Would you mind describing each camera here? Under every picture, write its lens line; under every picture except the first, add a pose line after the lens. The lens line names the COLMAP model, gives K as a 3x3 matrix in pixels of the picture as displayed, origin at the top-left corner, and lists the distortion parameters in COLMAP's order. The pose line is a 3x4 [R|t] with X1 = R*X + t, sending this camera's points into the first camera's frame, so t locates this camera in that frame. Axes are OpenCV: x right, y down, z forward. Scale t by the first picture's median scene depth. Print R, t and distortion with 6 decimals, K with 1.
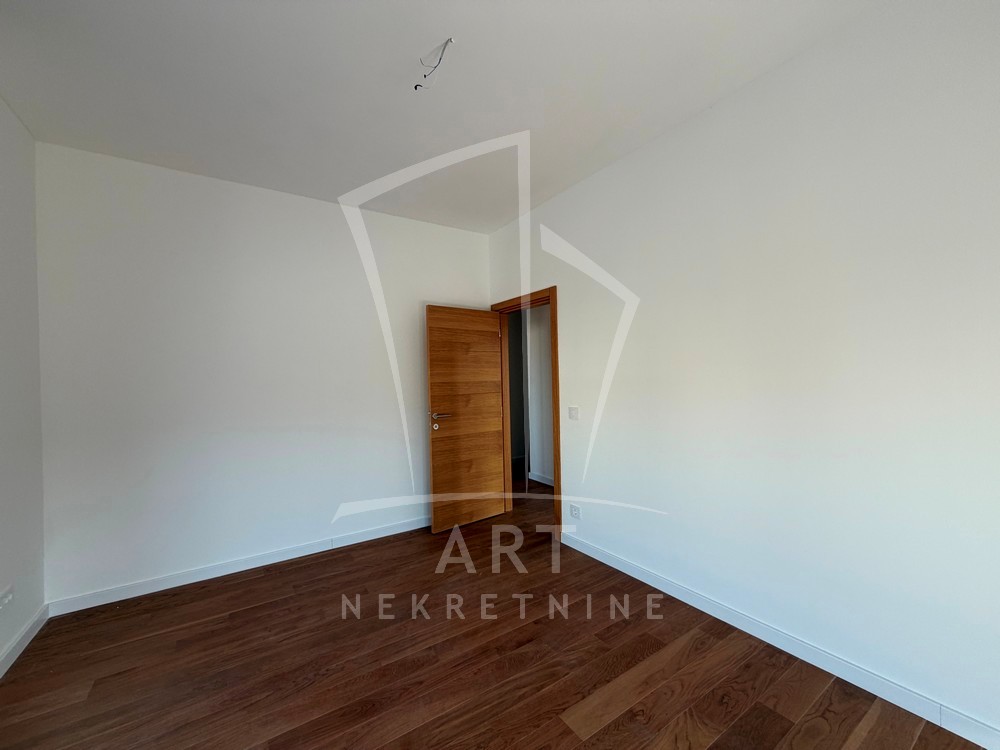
lens RADIAL K [[397.8, 0, 495.0], [0, 397.8, 376.9], [0, 0, 1]] dist [0.001027, 0.000050]
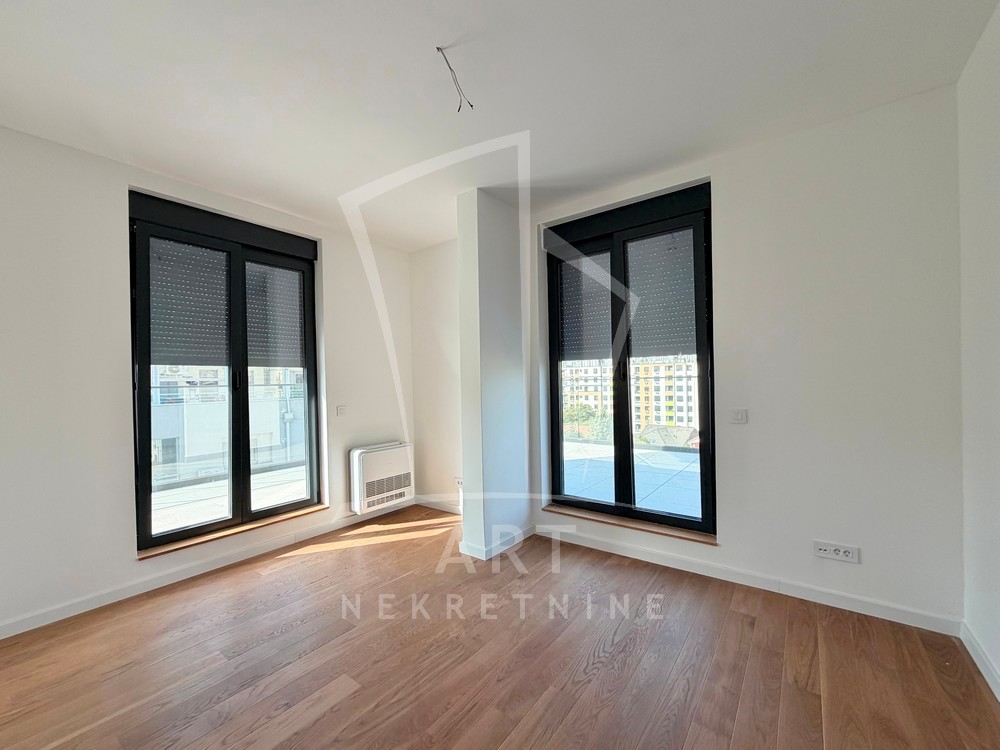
lens RADIAL K [[397.8, 0, 495.0], [0, 397.8, 376.9], [0, 0, 1]] dist [0.001027, 0.000050]
pose [[-0.938670, 0.030926, -0.343426, 0.150204], [0.039840, 0.999027, -0.018929, 0.014329], [0.342506, -0.031450, -0.938989, 2.004345]]
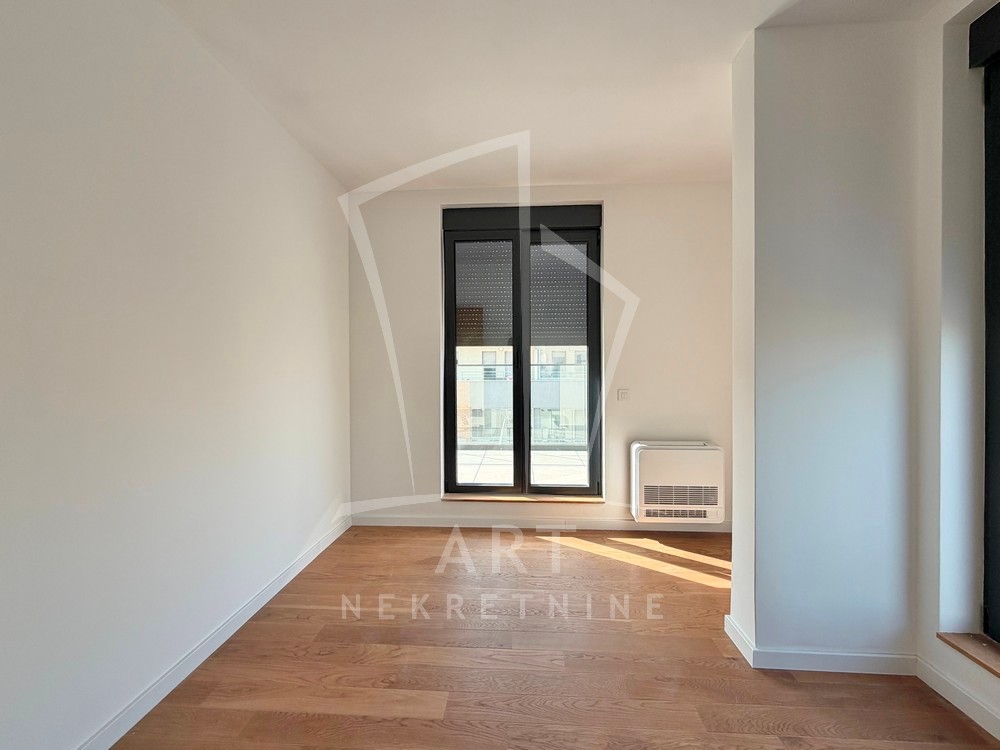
lens RADIAL K [[416.2, 0, 501.7], [0, 416.2, 369.5], [0, 0, 1]] dist [-0.001865, -0.000296]
pose [[-0.815547, 0.016173, 0.578465, -0.496066], [0.010457, 0.999858, -0.013212, 0.022995], [-0.578597, -0.004726, -0.815600, 1.574463]]
